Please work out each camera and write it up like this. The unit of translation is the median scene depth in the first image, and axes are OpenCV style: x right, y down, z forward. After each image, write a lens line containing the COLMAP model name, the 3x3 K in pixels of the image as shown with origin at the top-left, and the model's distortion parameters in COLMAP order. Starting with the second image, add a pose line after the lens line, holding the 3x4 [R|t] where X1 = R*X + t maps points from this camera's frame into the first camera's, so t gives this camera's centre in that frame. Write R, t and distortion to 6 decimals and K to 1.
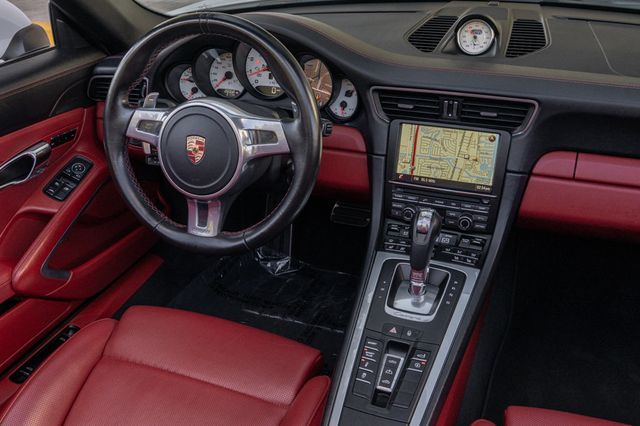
lens RADIAL K [[650.8, 0, 295.8], [0, 650.8, 211.2], [0, 0, 1]] dist [-0.017549, -0.001225]
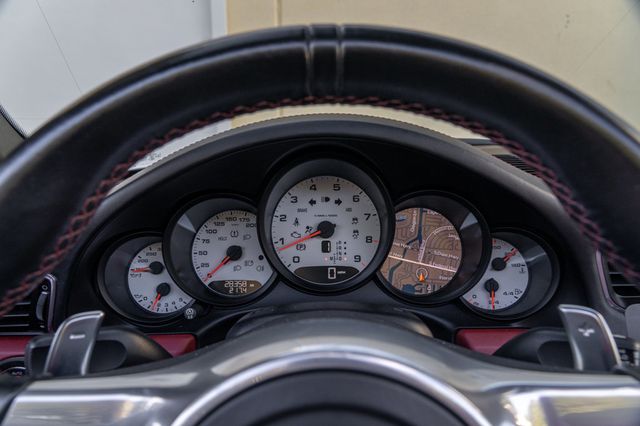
lens RADIAL K [[436.6, 0, 320.0], [0, 436.6, 213.0], [0, 0, 1]] dist [-0.019286, -0.000750]
pose [[0.932452, -0.054332, 0.357185, -0.188226], [0.157672, 0.950711, -0.266997, -0.159452], [-0.325074, 0.305280, 0.895059, 0.771327]]
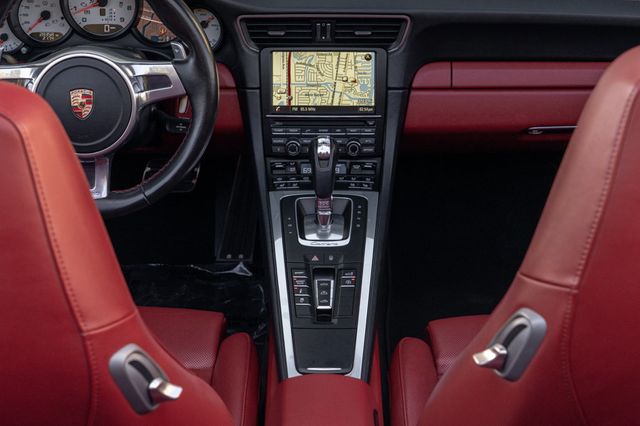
lens RADIAL K [[1535.2, 0, 320.1], [0, 1535.2, 169.1], [0, 0, 1]] dist [0.003914, 0.037550]
pose [[0.923251, -0.134116, 0.360028, -0.589451], [0.150911, 0.988368, -0.018809, 0.082267], [-0.353318, 0.071698, 0.932752, -1.059072]]
